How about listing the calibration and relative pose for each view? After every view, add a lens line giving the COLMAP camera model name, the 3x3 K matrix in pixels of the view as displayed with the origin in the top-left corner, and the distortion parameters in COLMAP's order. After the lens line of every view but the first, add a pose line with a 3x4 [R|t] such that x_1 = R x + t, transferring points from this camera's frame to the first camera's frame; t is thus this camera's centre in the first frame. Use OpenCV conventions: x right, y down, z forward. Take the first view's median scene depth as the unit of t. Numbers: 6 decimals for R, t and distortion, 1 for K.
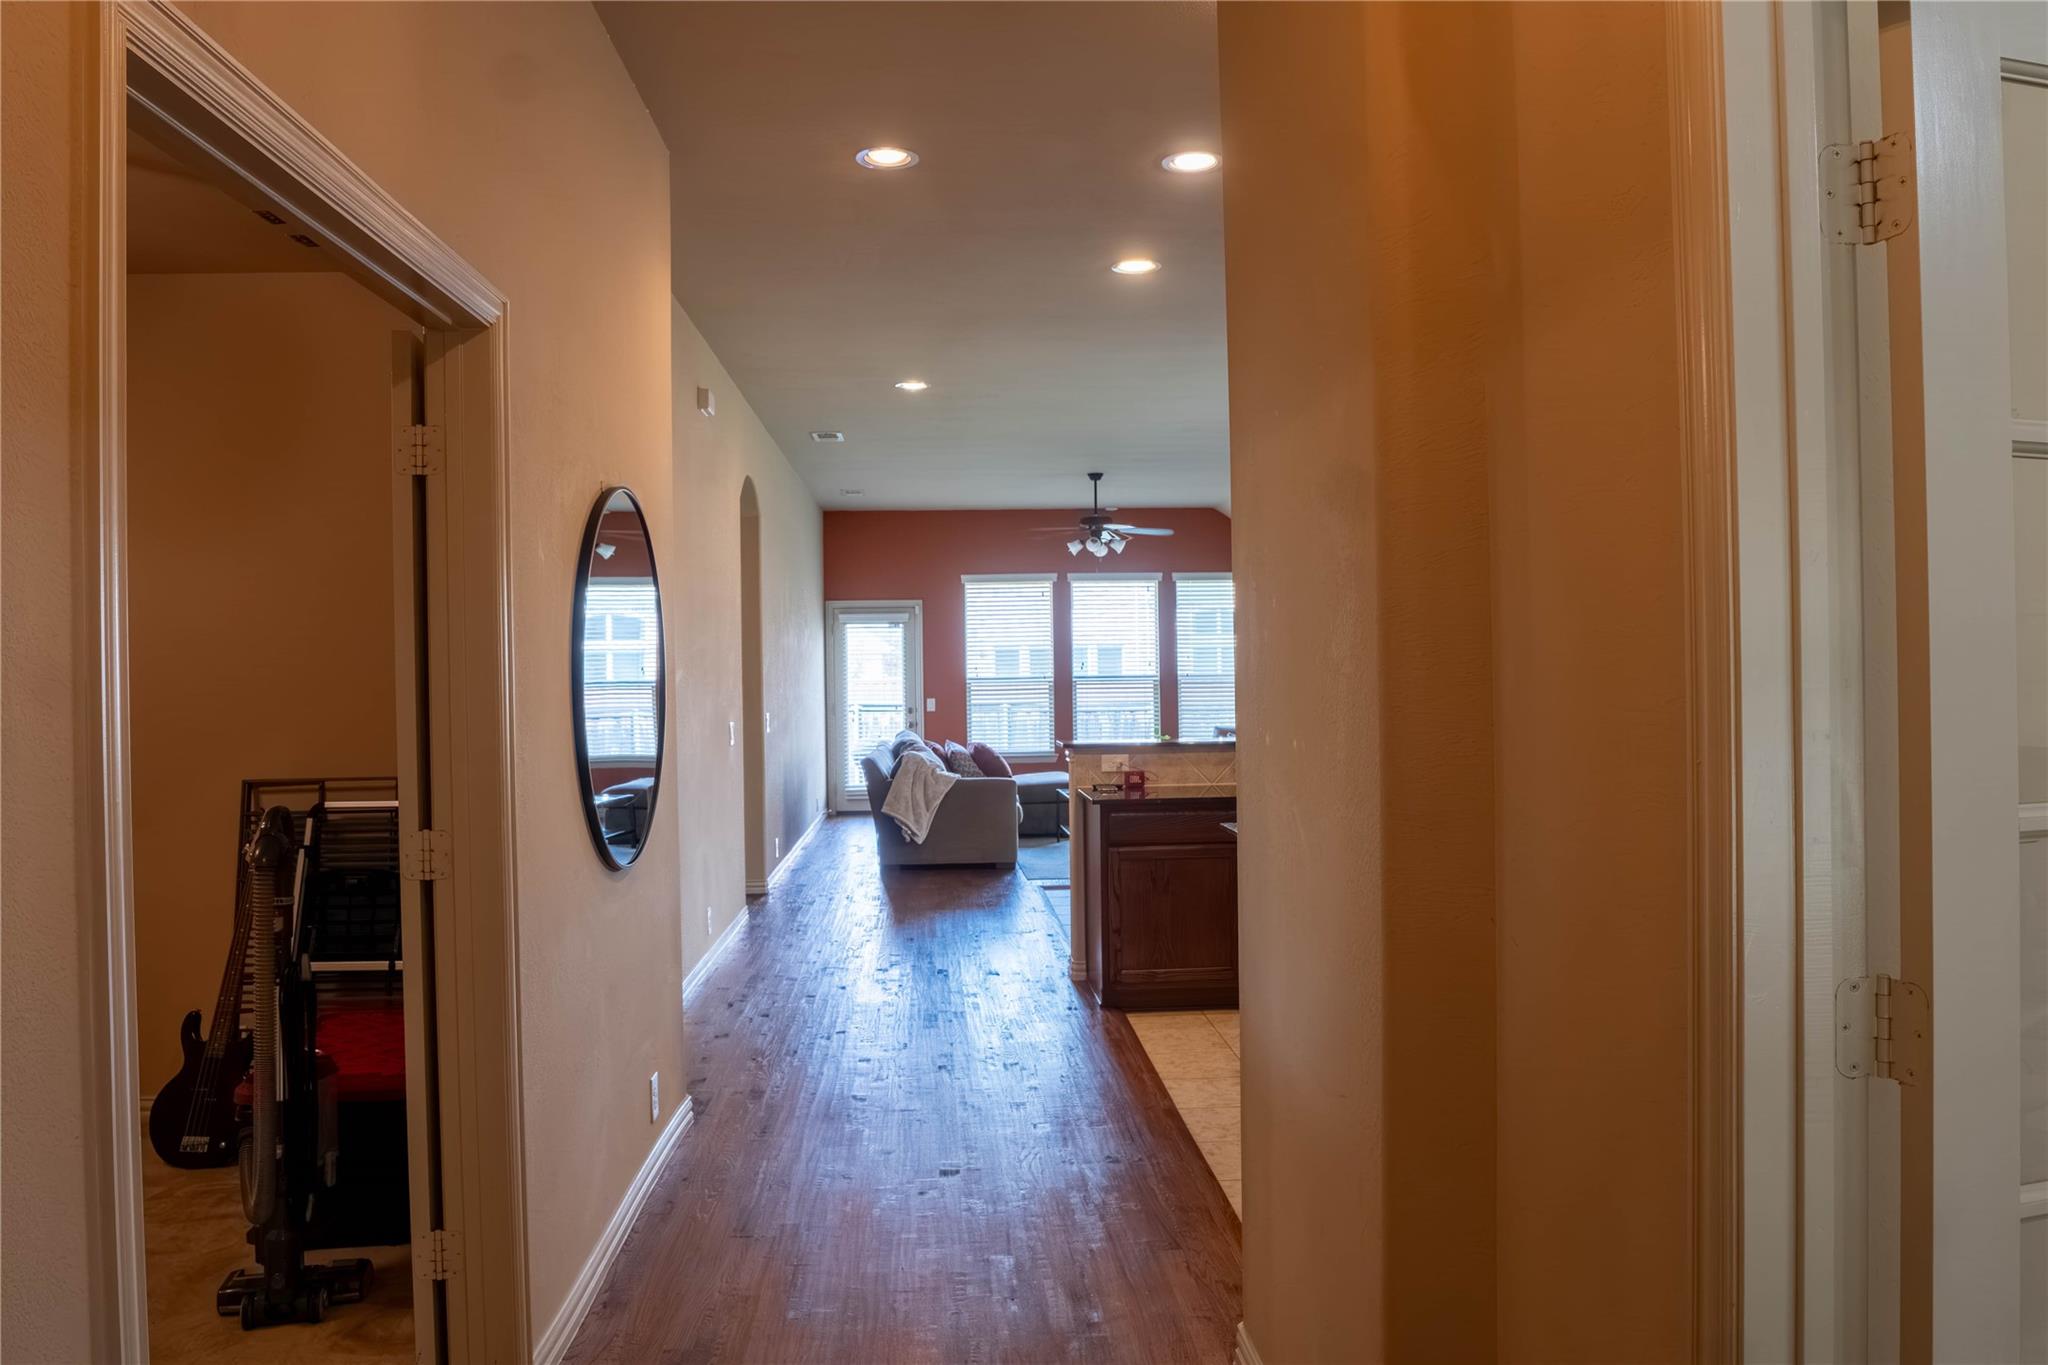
lens RADIAL K [[1444.5, 0, 1022.4], [0, 1444.5, 683.5], [0, 0, 1]] dist [-0.073627, 0.030056]
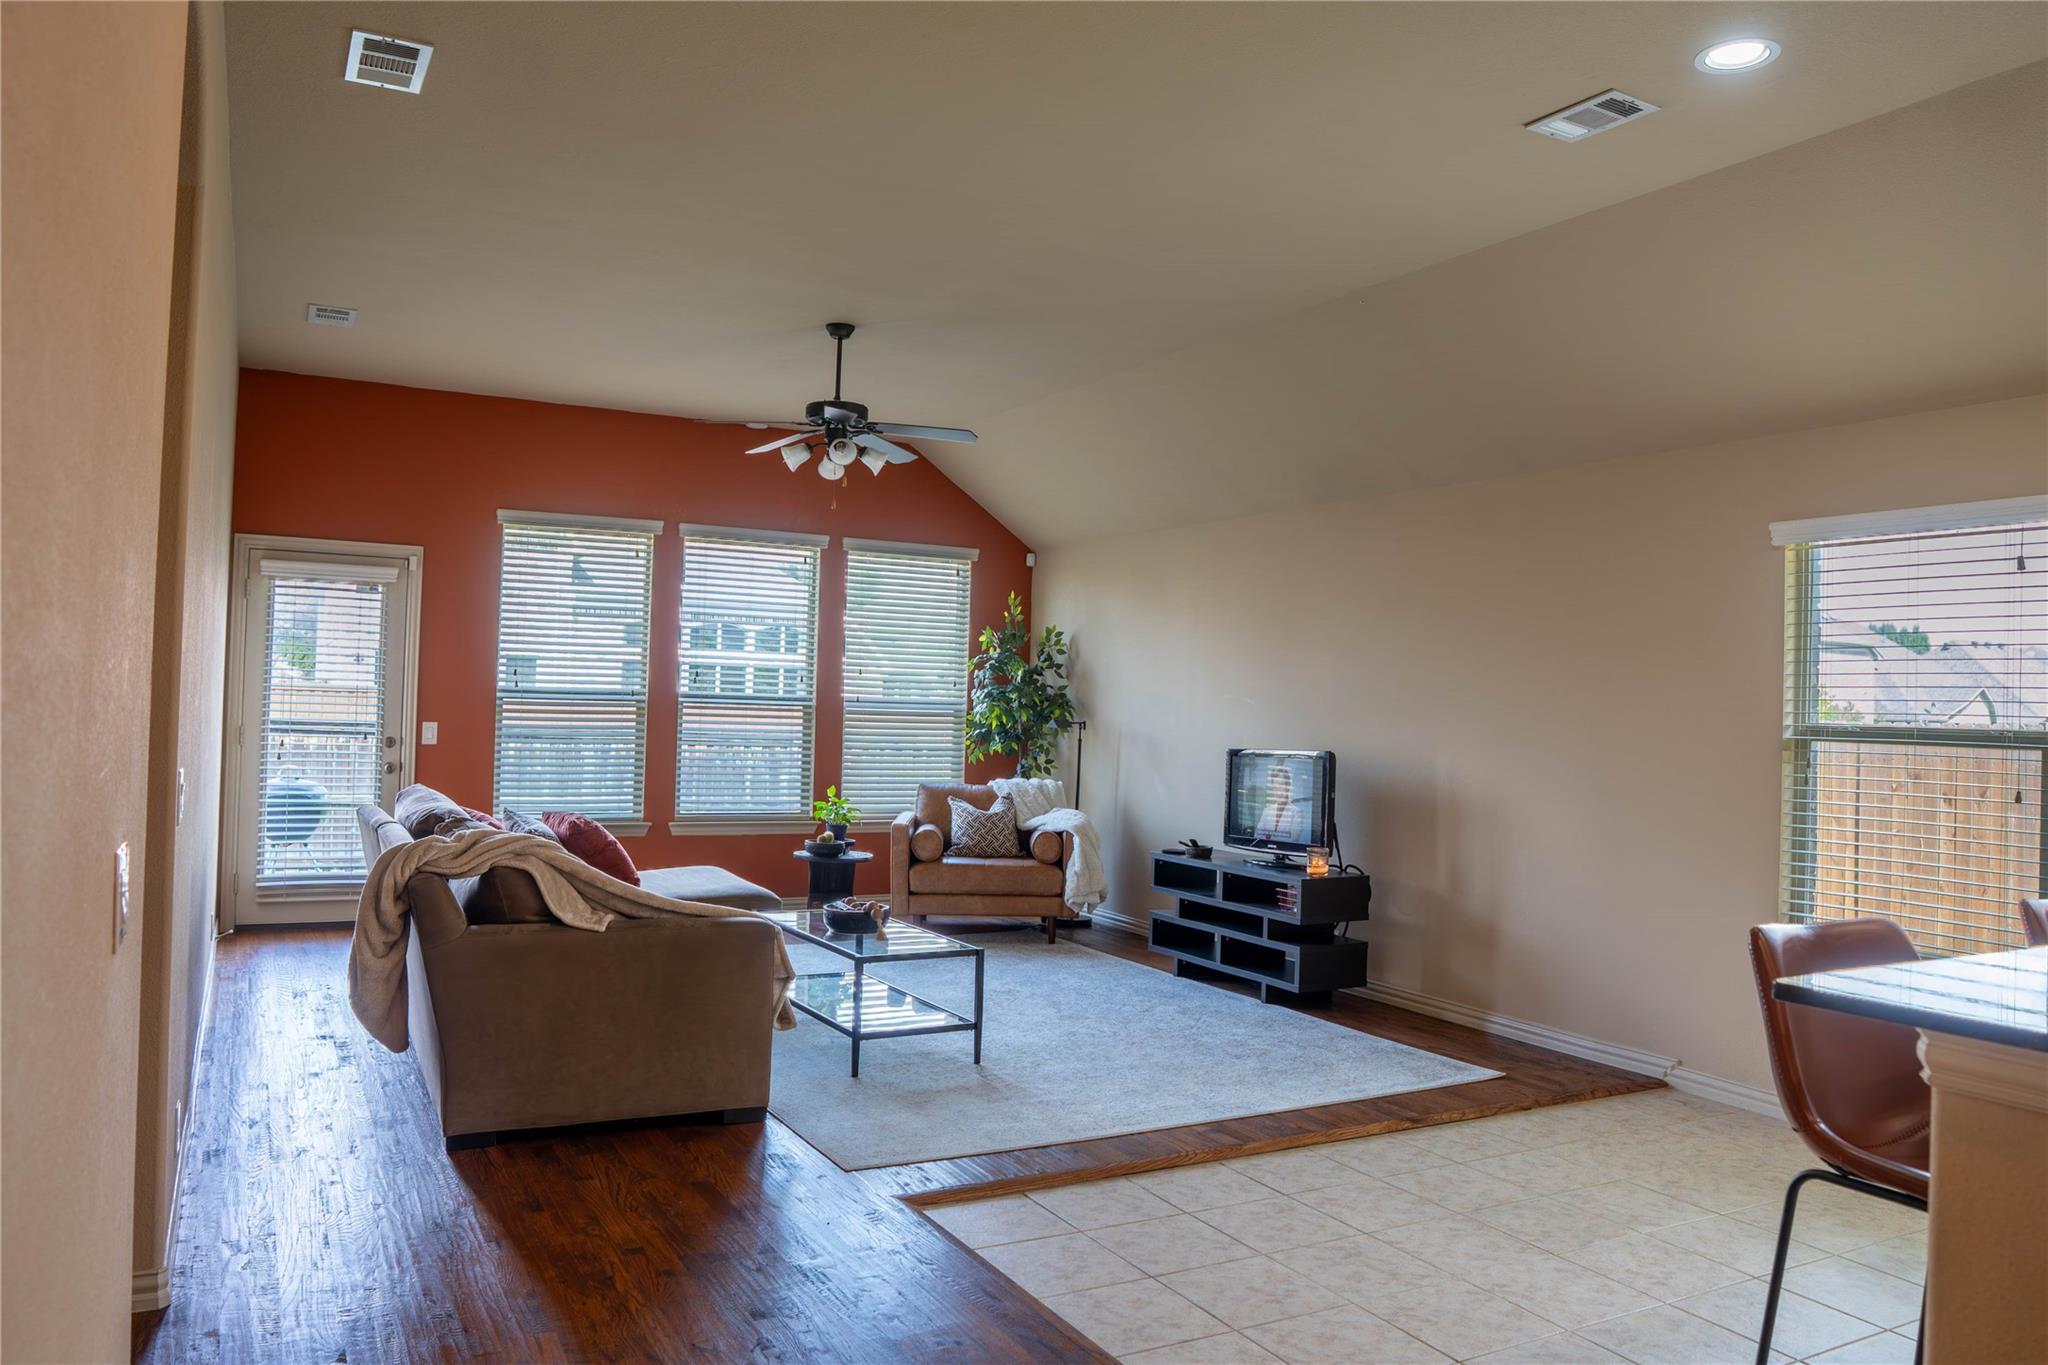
lens RADIAL K [[1444.5, 0, 1028.1], [0, 1444.5, 677.7], [0, 0, 1]] dist [-0.073627, 0.030056]
pose [[0.906605, 0.049489, 0.419069, -0.086175], [-0.042191, 0.998754, -0.026670, -0.001901], [-0.419867, 0.006499, 0.907563, 0.394821]]
